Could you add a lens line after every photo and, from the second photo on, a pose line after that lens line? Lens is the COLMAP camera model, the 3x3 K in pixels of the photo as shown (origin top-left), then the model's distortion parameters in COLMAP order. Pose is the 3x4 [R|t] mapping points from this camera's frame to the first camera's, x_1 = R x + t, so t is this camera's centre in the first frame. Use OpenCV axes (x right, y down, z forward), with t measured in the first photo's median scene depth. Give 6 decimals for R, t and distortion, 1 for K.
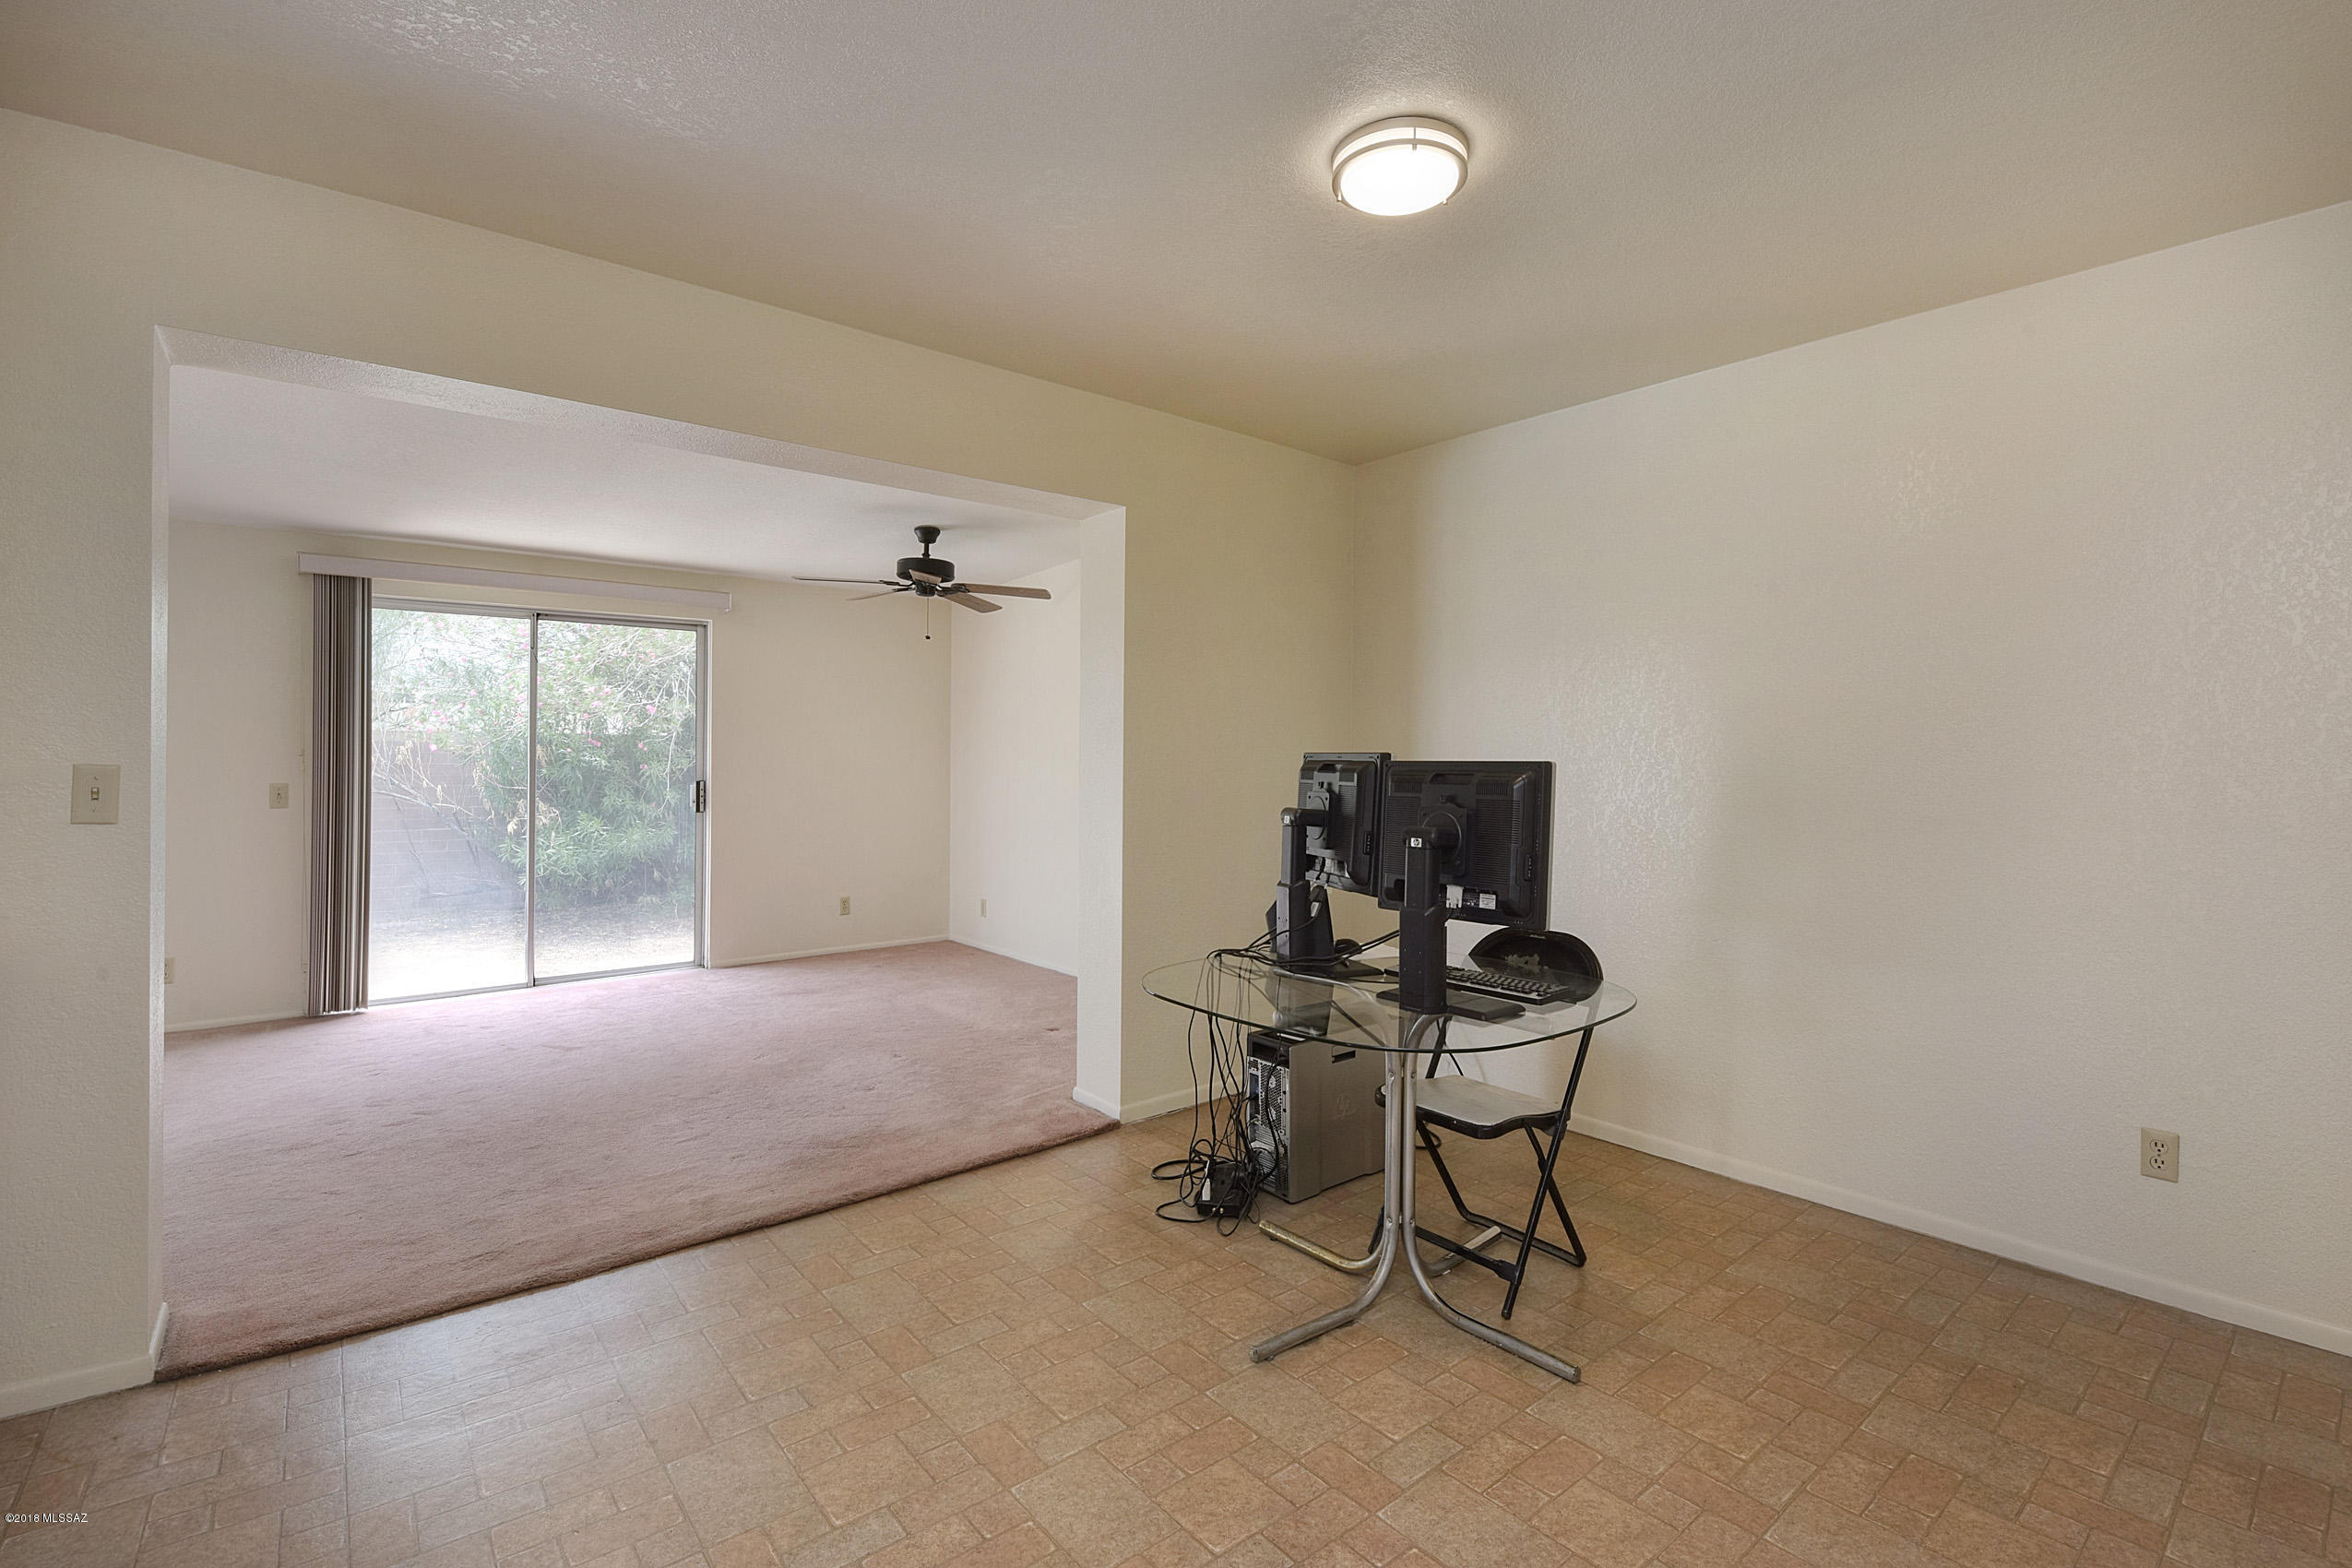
lens RADIAL K [[1034.2, 0, 1161.2], [0, 1034.2, 757.1], [0, 0, 1]] dist [0.001893, 0.000234]
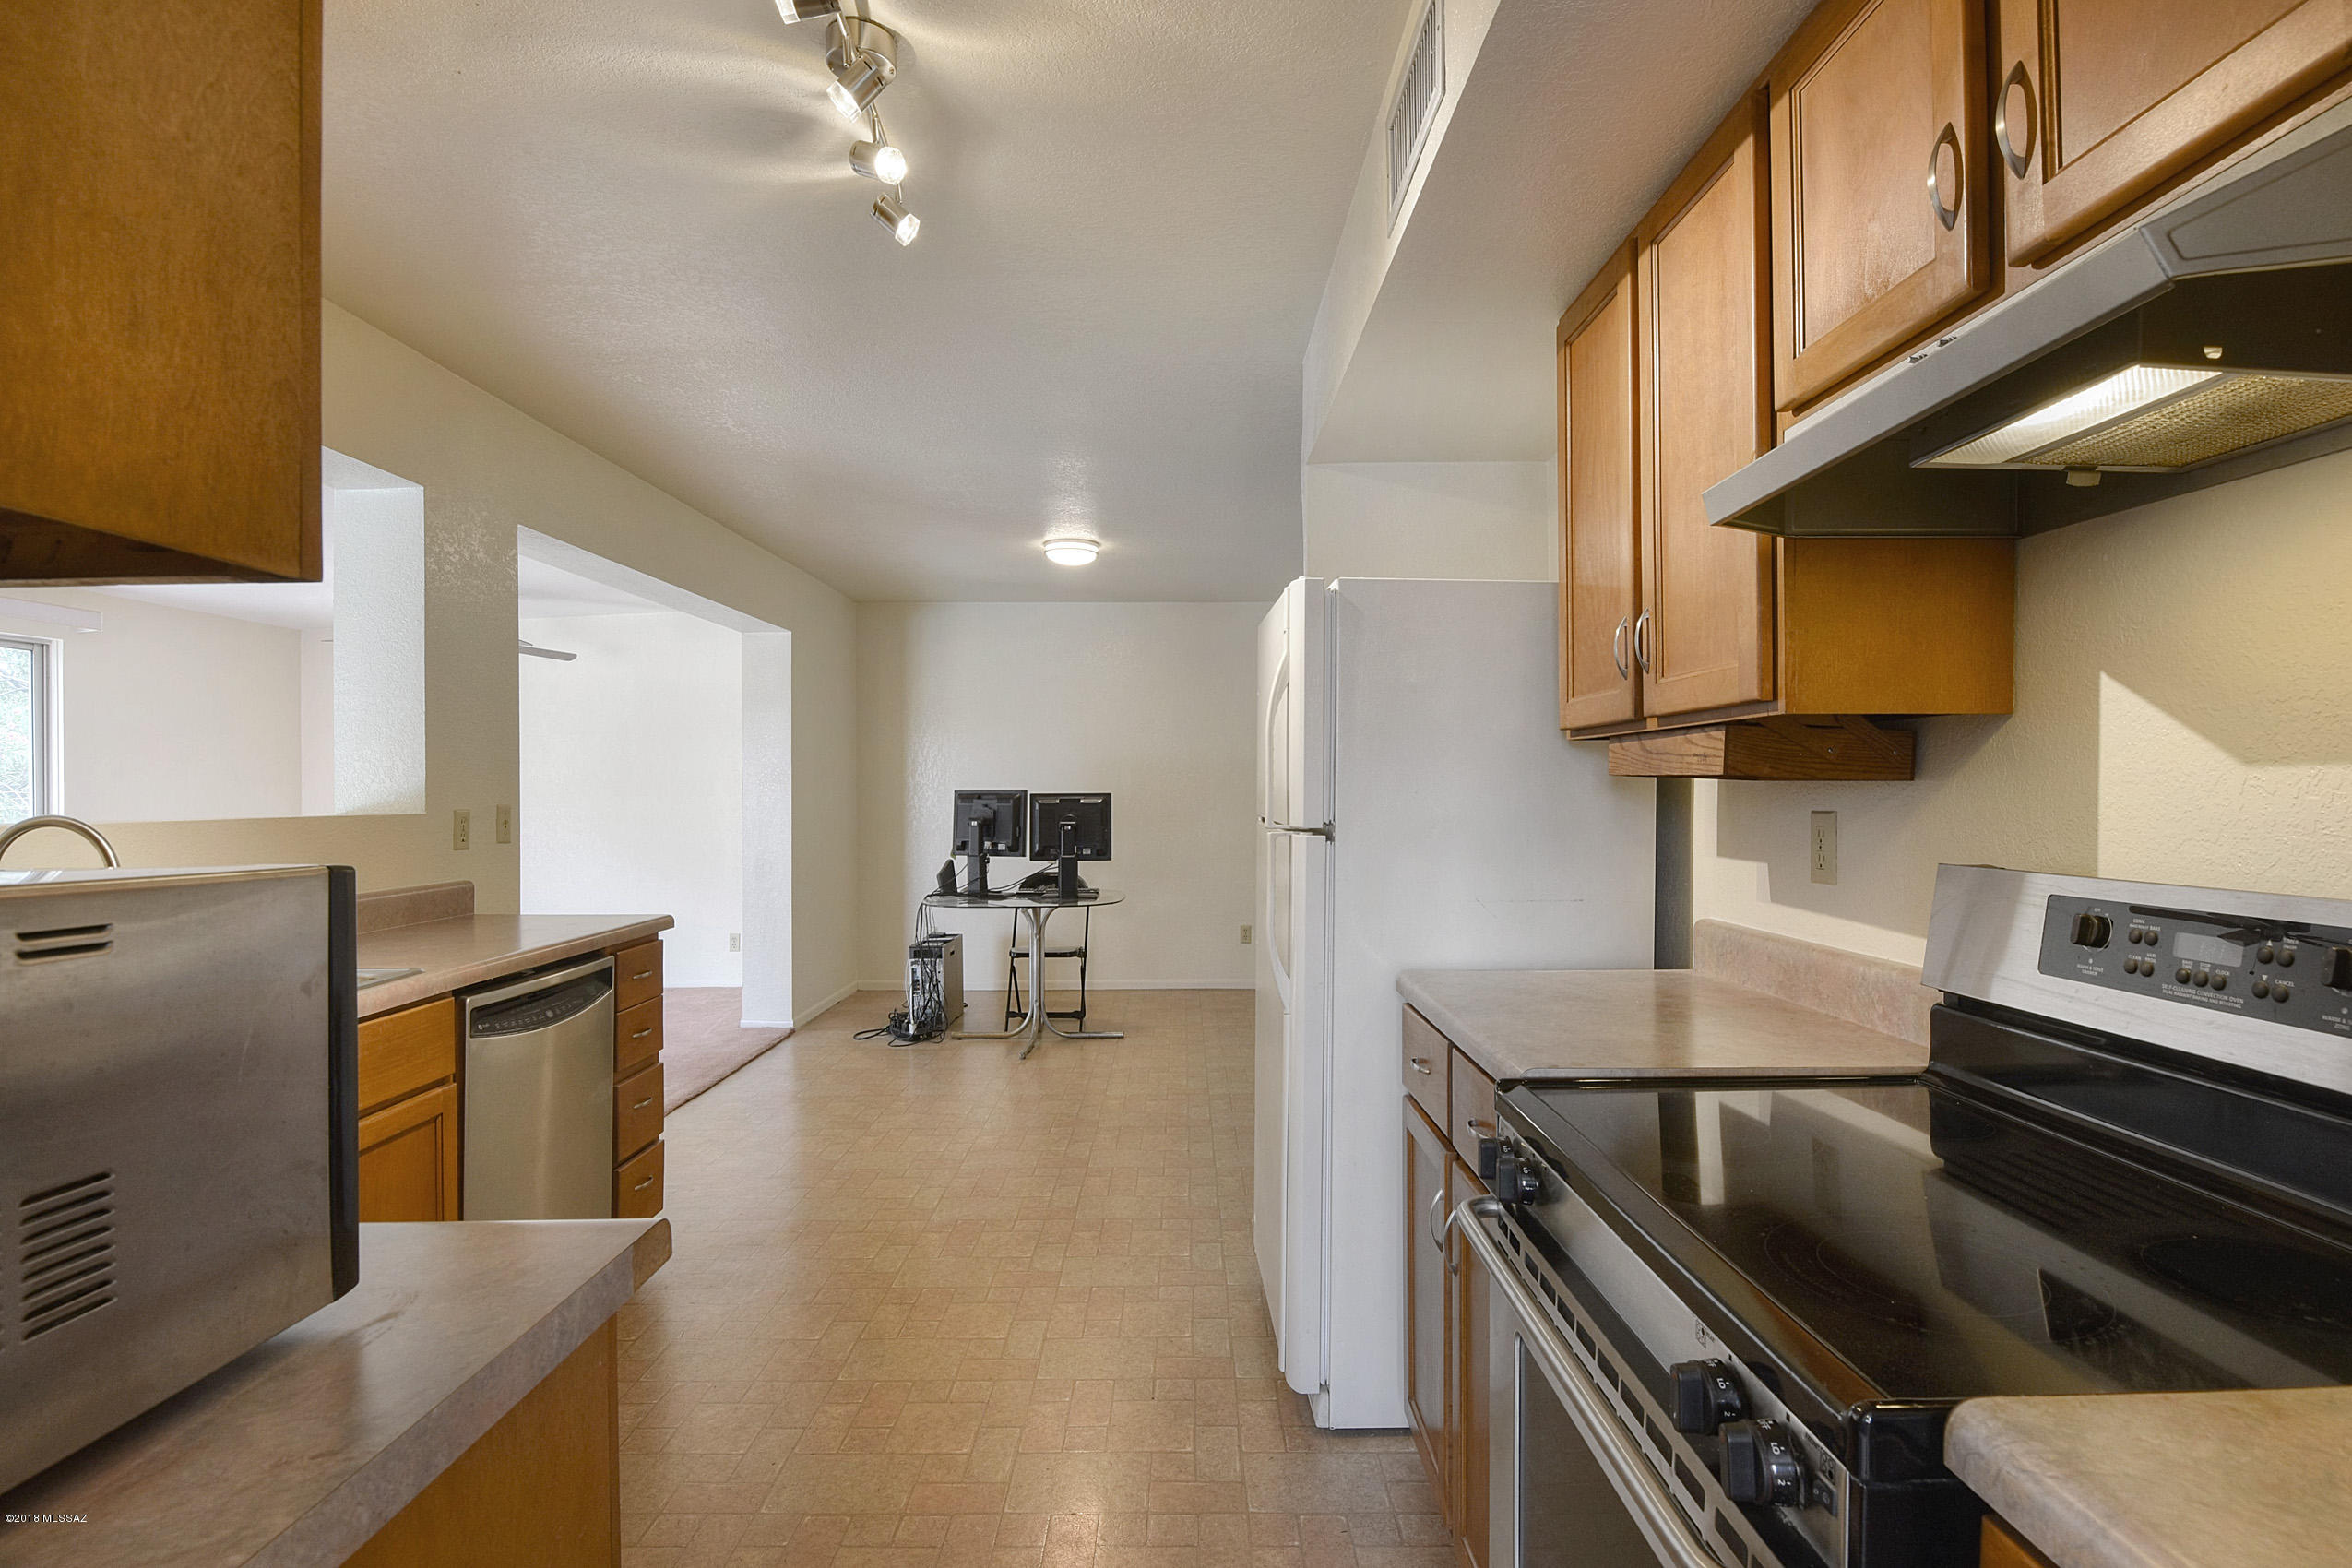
lens RADIAL K [[1129.8, 0, 1176.0], [0, 1129.8, 784.0], [0, 0, 1]] dist [-0.001092, -0.013962]
pose [[0.648838, -0.005492, 0.760907, -1.110267], [0.007561, 0.999971, 0.000771, -0.012565], [-0.760889, 0.005253, 0.648861, -0.622936]]
